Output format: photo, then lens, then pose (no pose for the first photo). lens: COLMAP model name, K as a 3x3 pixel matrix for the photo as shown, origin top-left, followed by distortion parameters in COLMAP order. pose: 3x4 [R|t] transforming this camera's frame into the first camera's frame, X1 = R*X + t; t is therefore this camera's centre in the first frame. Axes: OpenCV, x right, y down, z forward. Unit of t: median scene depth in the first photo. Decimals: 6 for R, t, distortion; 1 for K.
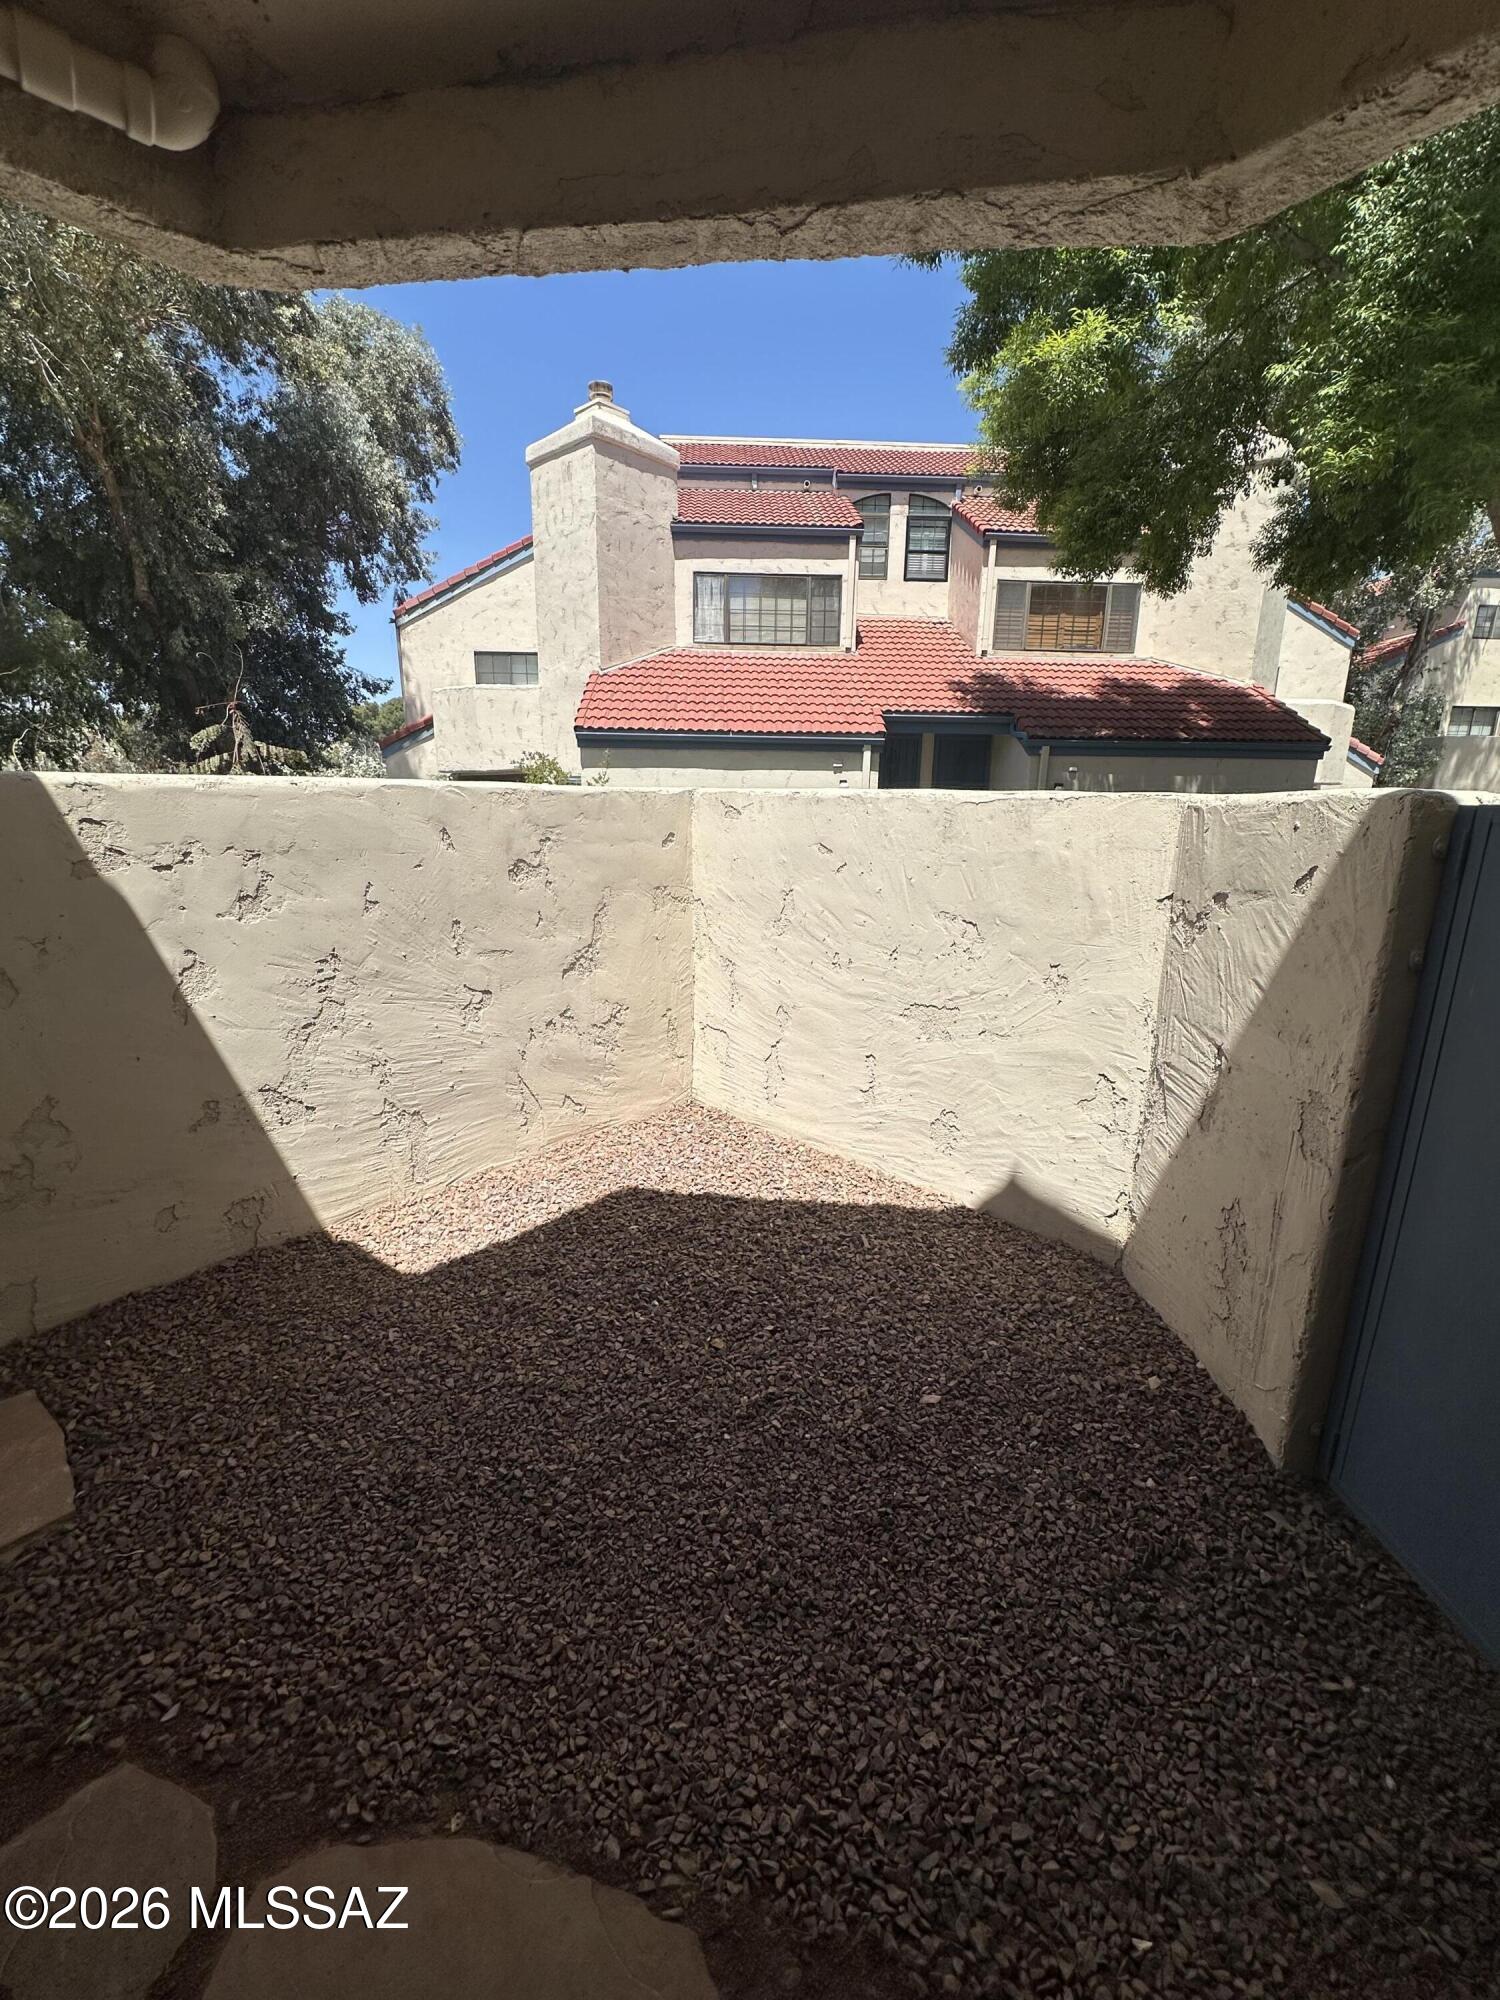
lens RADIAL K [[801.6, 0, 749.1], [0, 801.6, 996.5], [0, 0, 1]] dist [-0.005116, 0.001432]
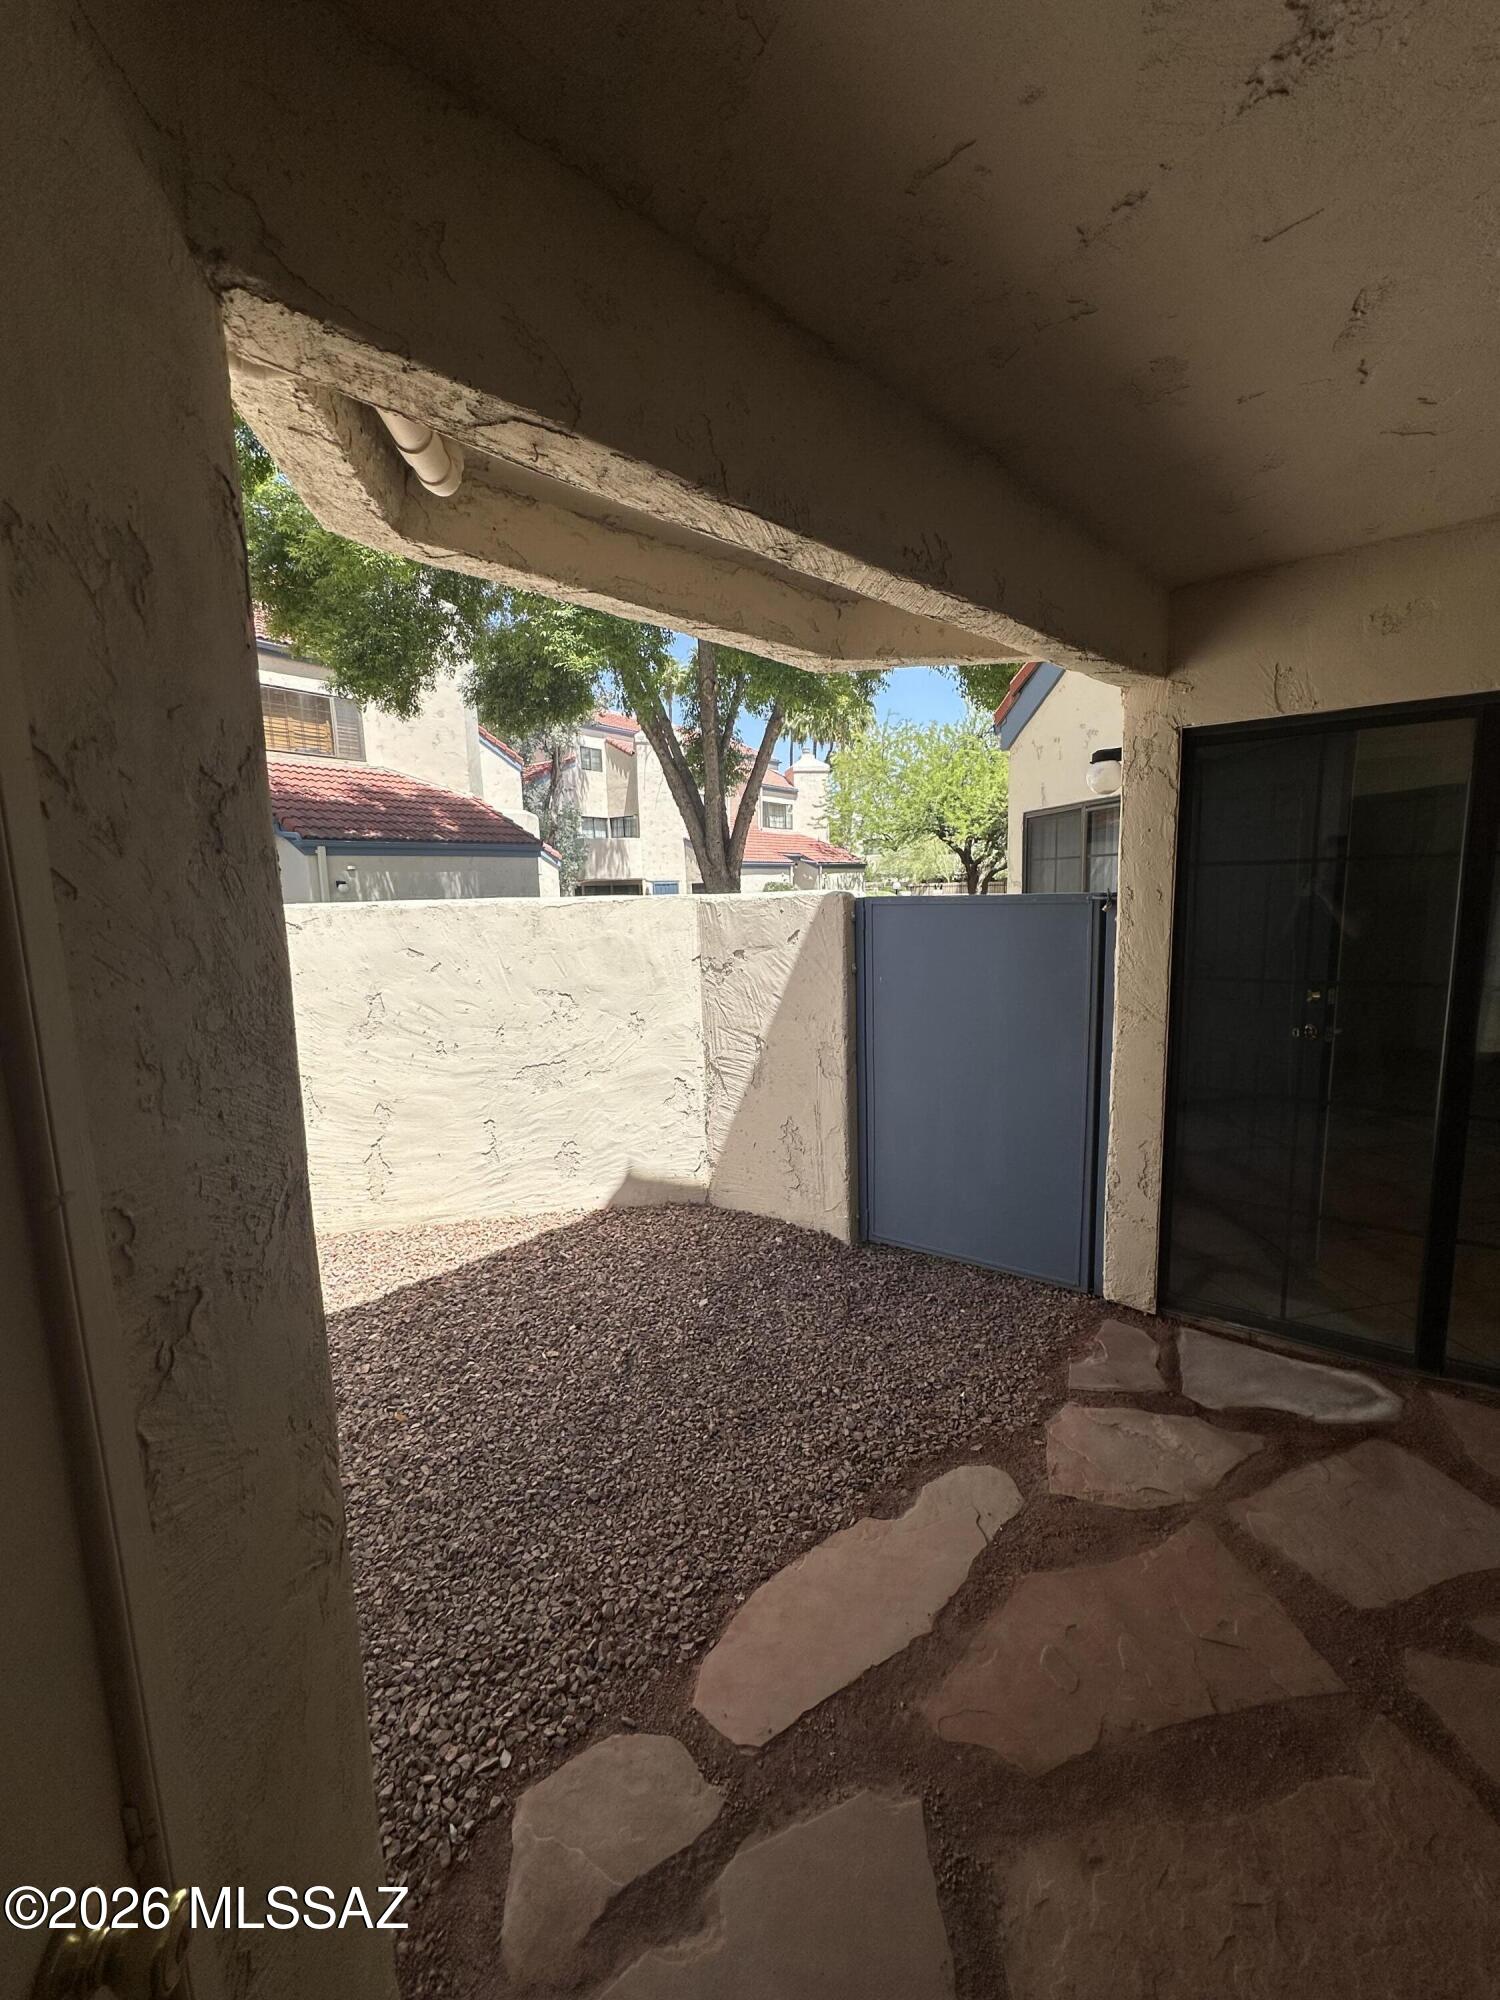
lens RADIAL K [[801.6, 0, 747.3], [0, 801.6, 997.6], [0, 0, 1]] dist [-0.005116, 0.001432]
pose [[0.602184, -0.142722, 0.785496, -0.588887], [0.226684, 0.973963, 0.003183, -0.022652], [-0.765499, 0.176142, 0.618858, -0.054907]]
